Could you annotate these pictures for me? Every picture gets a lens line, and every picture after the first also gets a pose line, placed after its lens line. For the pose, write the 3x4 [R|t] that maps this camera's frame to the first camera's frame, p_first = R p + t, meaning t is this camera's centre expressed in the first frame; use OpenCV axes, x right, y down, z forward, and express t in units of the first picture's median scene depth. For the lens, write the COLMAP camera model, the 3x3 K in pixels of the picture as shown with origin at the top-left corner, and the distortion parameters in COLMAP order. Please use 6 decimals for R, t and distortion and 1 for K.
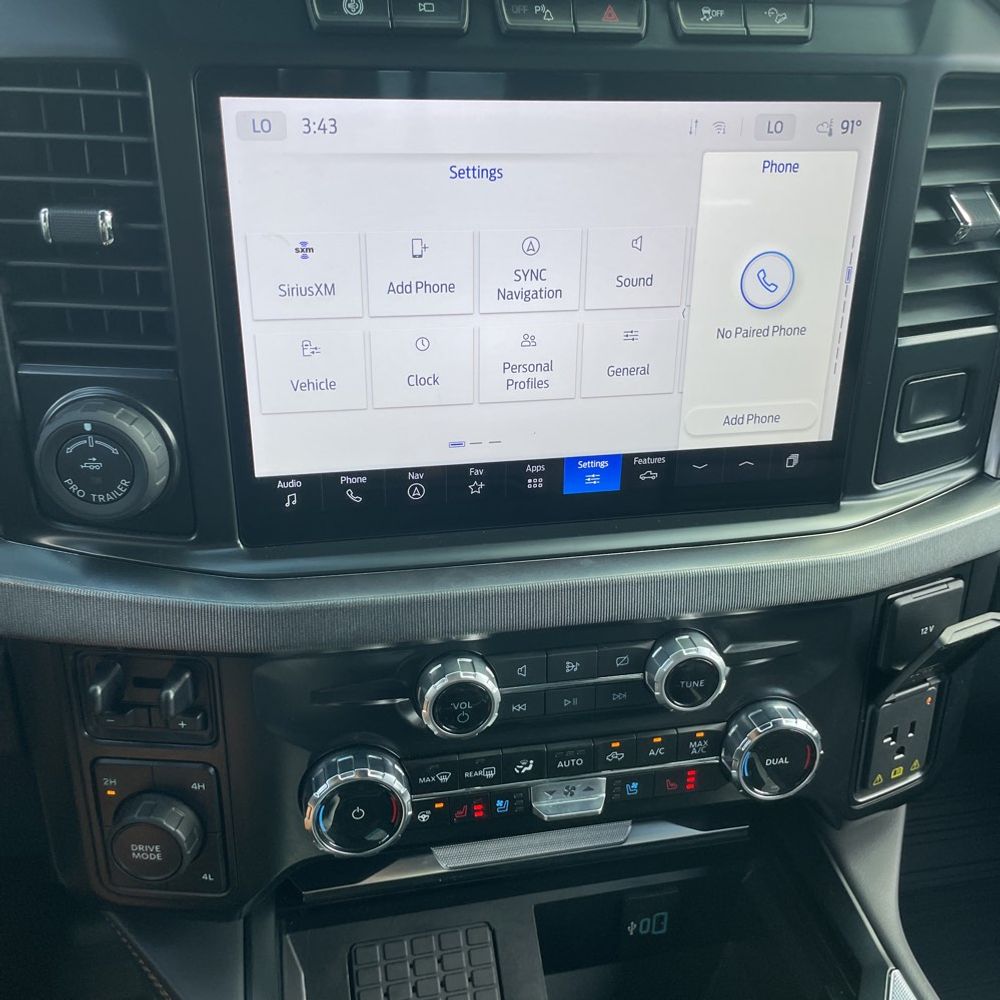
lens RADIAL K [[989.2, 0, 501.9], [0, 989.2, 493.5], [0, 0, 1]] dist [0.084211, -0.113186]
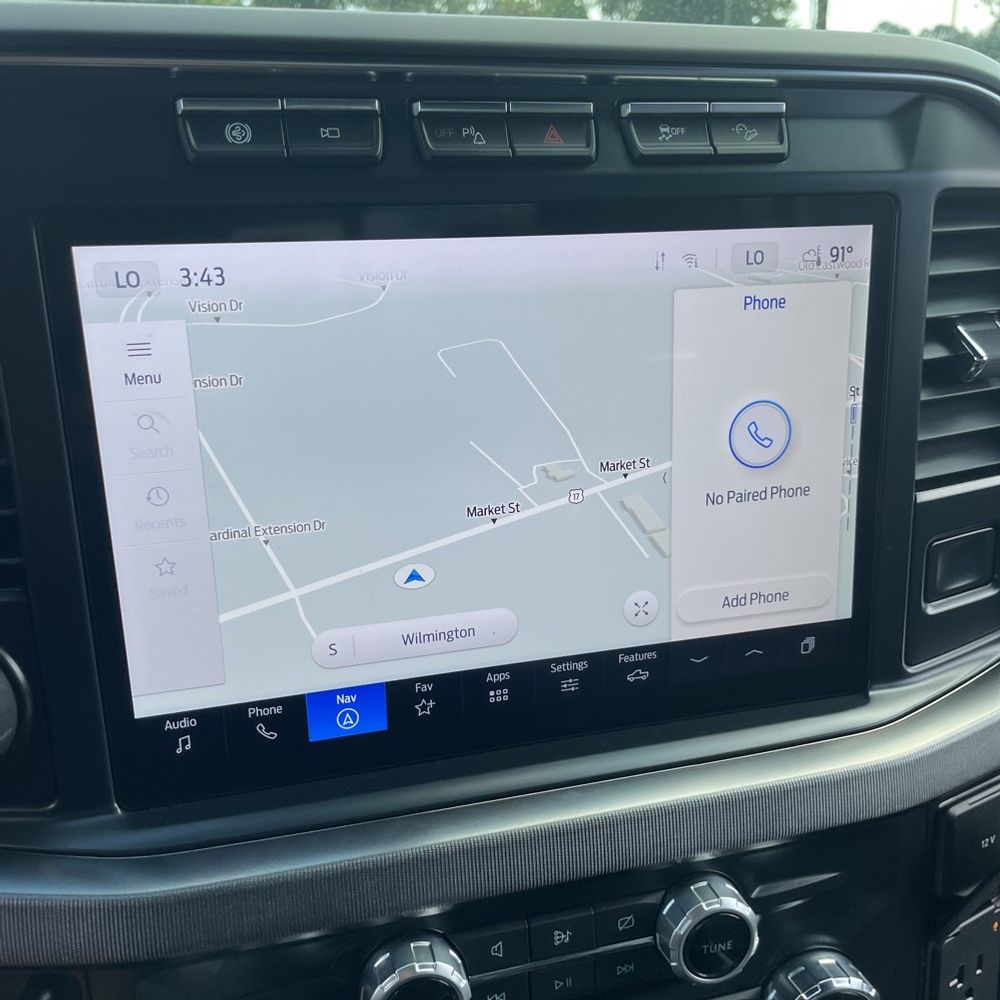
lens RADIAL K [[989.2, 0, 501.9], [0, 989.2, 493.5], [0, 0, 1]] dist [0.084211, -0.113186]
pose [[0.997175, -0.057160, 0.048735, 0.006661], [0.064379, 0.984617, -0.162432, -0.041949], [-0.038700, 0.165111, 0.985515, 0.189847]]
